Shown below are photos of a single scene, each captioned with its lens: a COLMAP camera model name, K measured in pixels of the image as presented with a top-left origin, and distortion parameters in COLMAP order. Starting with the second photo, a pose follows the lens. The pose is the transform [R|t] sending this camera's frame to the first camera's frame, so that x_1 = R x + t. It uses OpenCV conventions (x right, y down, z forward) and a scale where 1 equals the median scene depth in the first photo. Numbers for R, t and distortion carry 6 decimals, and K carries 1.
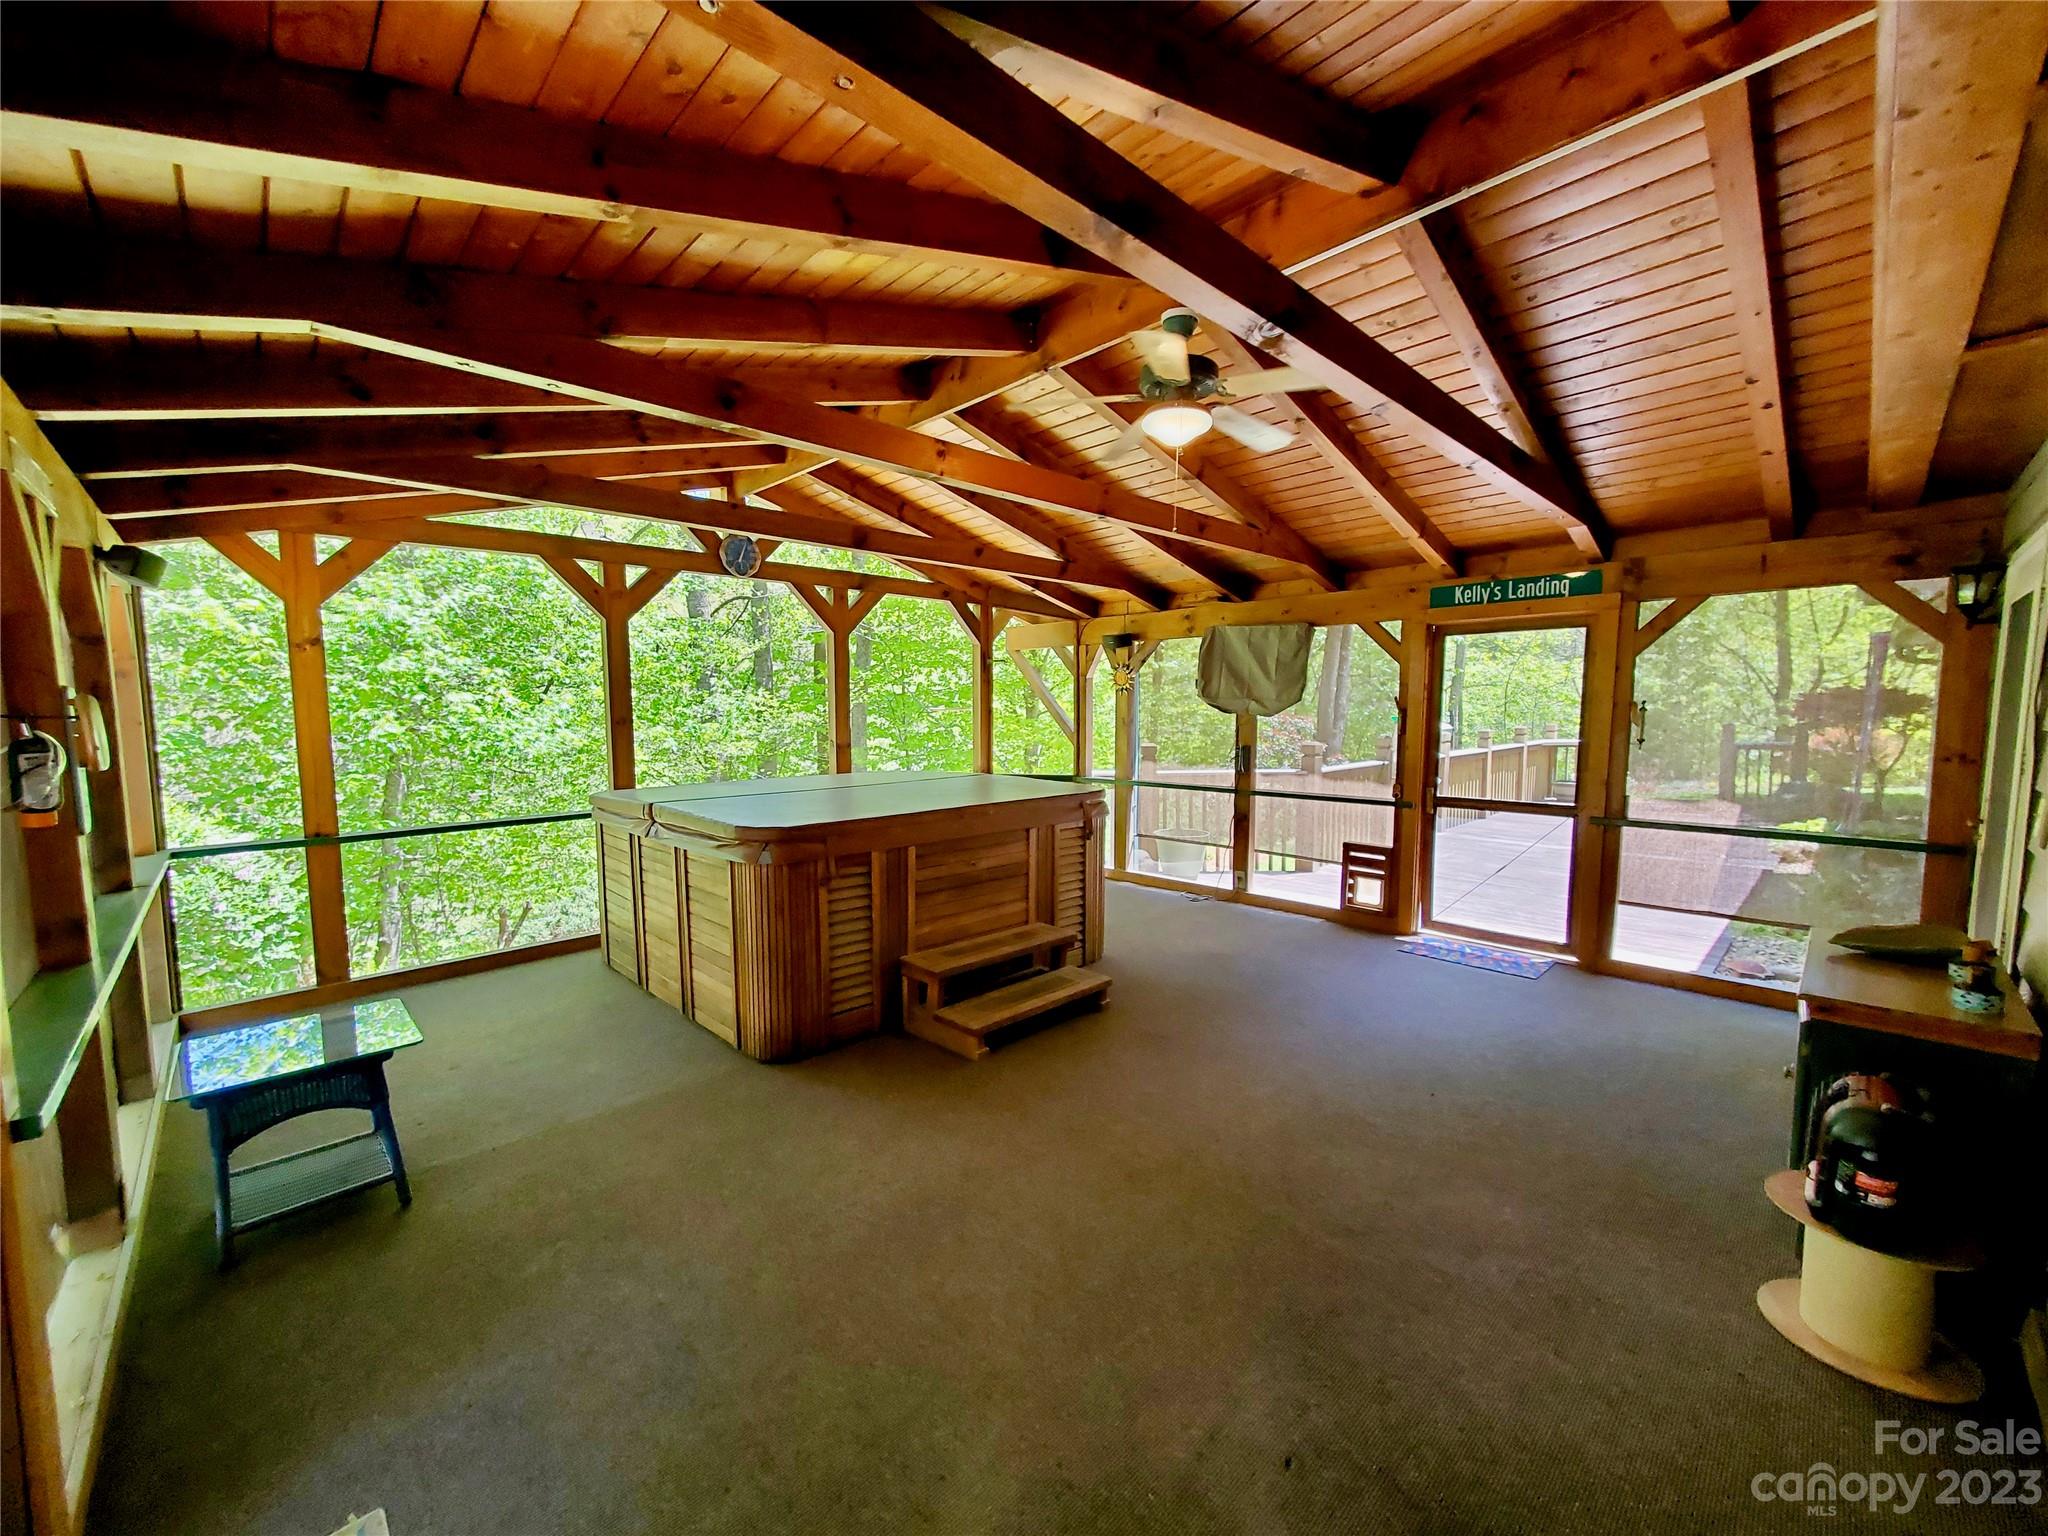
lens RADIAL K [[805.4, 0, 1019.6], [0, 805.4, 778.1], [0, 0, 1]] dist [0.003385, -0.000404]
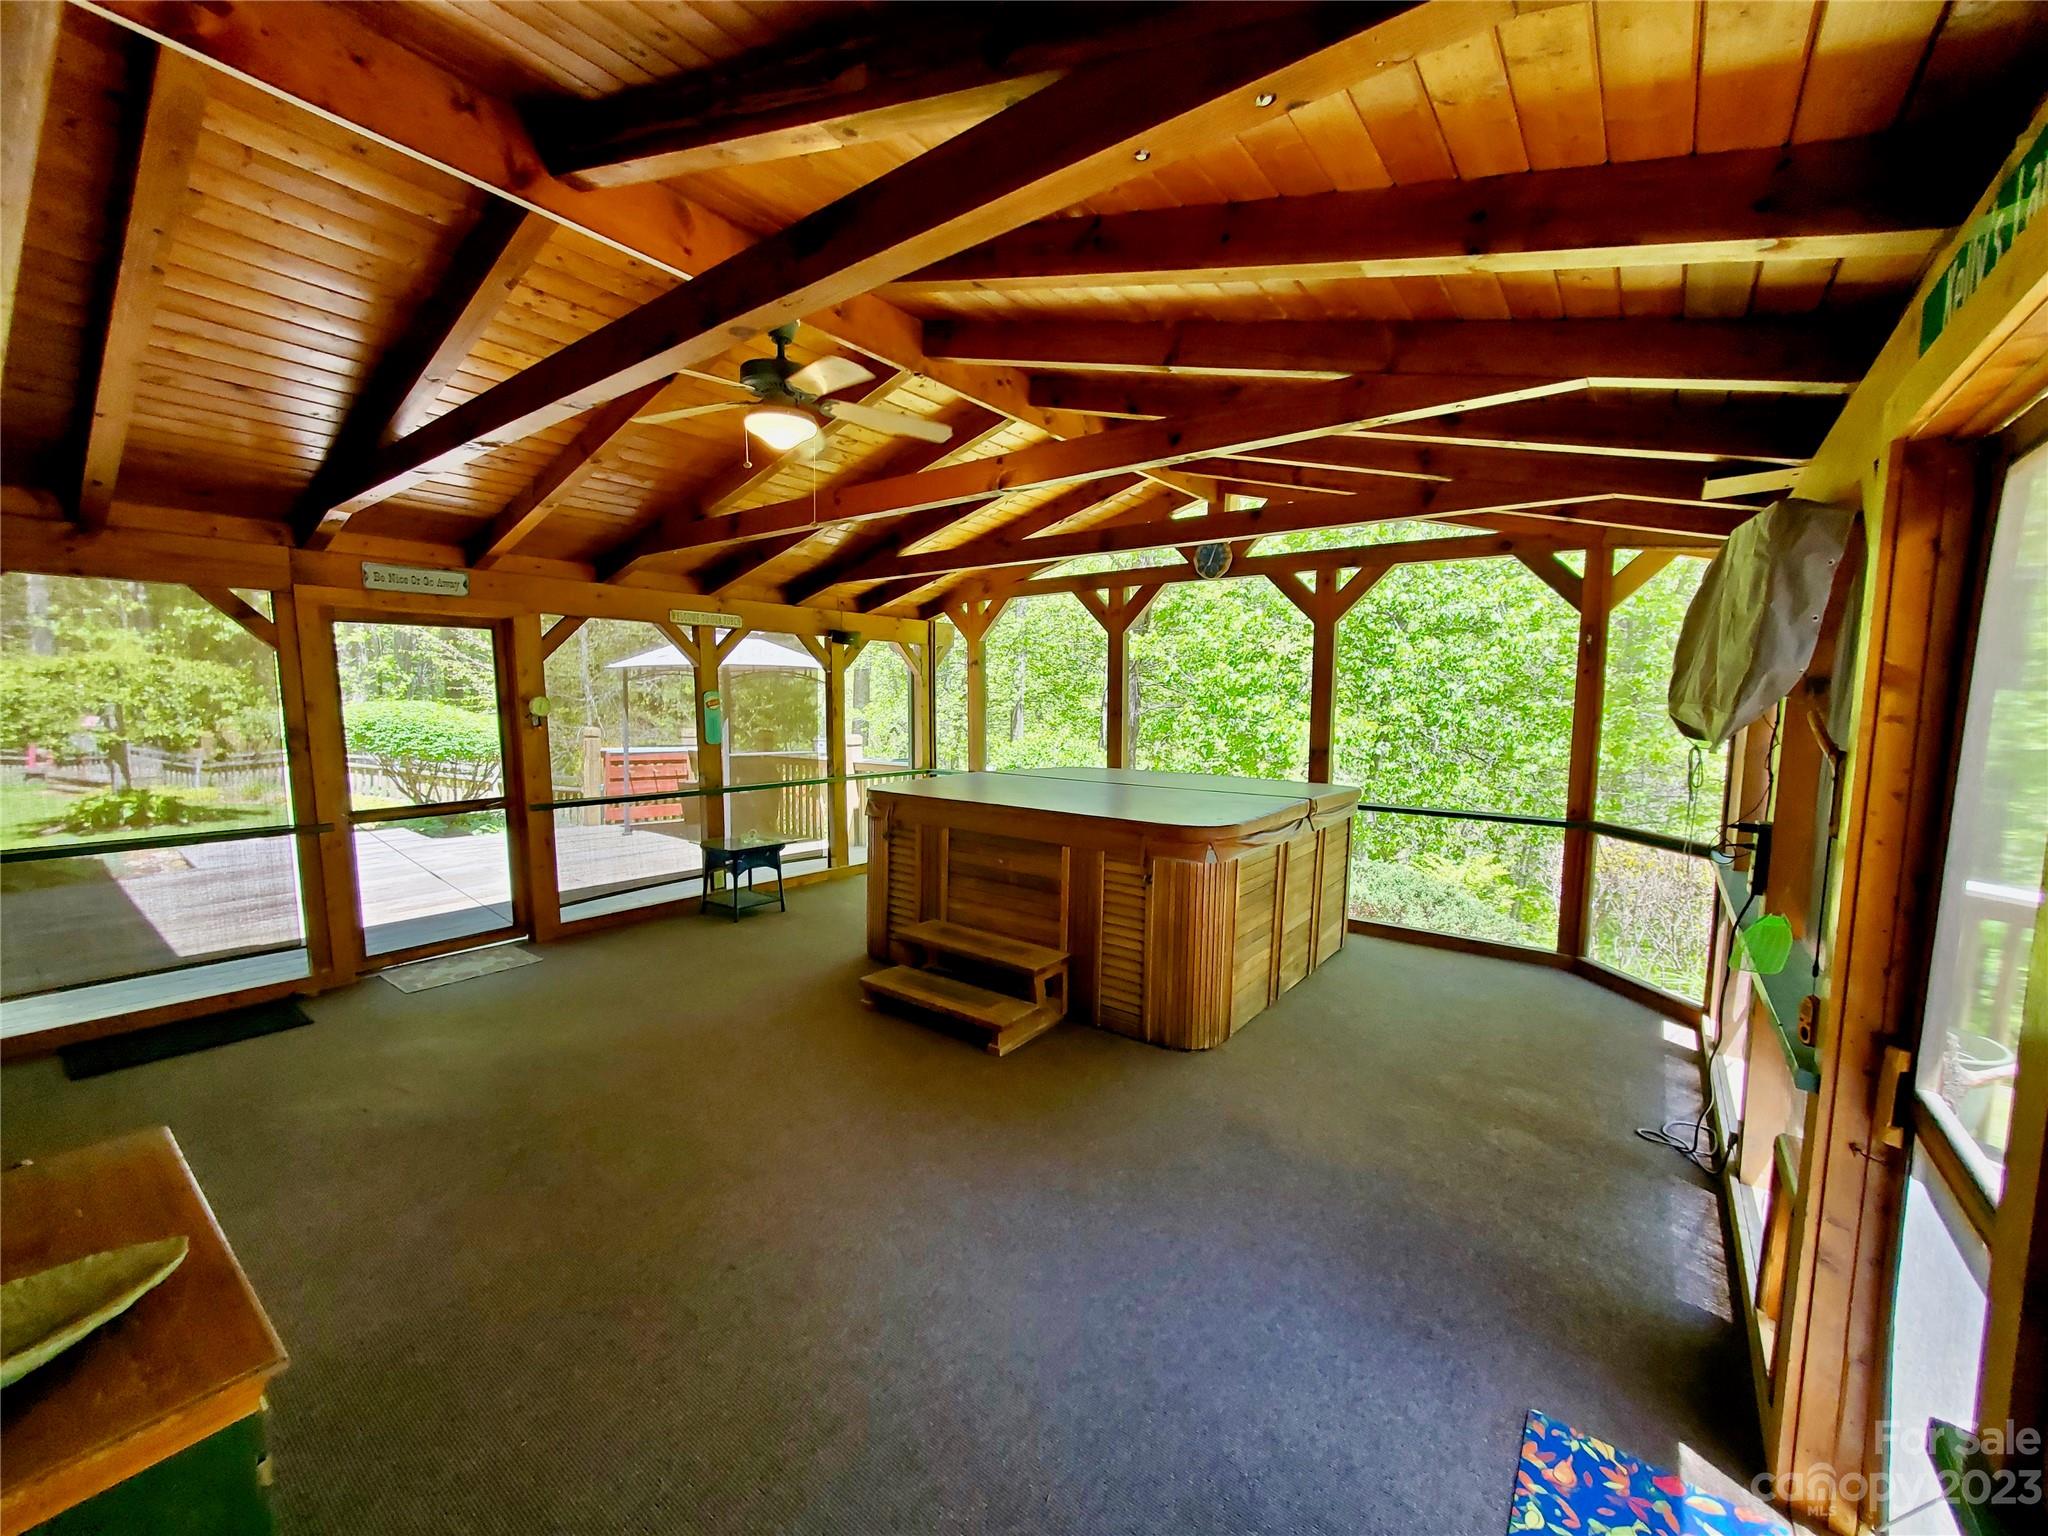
lens RADIAL K [[805.4, 0, 1019.6], [0, 805.4, 778.1], [0, 0, 1]] dist [0.003385, -0.000404]
pose [[0.157108, 0.108792, -0.981571, 0.670004], [-0.102573, 0.990336, 0.093346, -0.068275], [0.982240, 0.086018, 0.166749, 0.613575]]
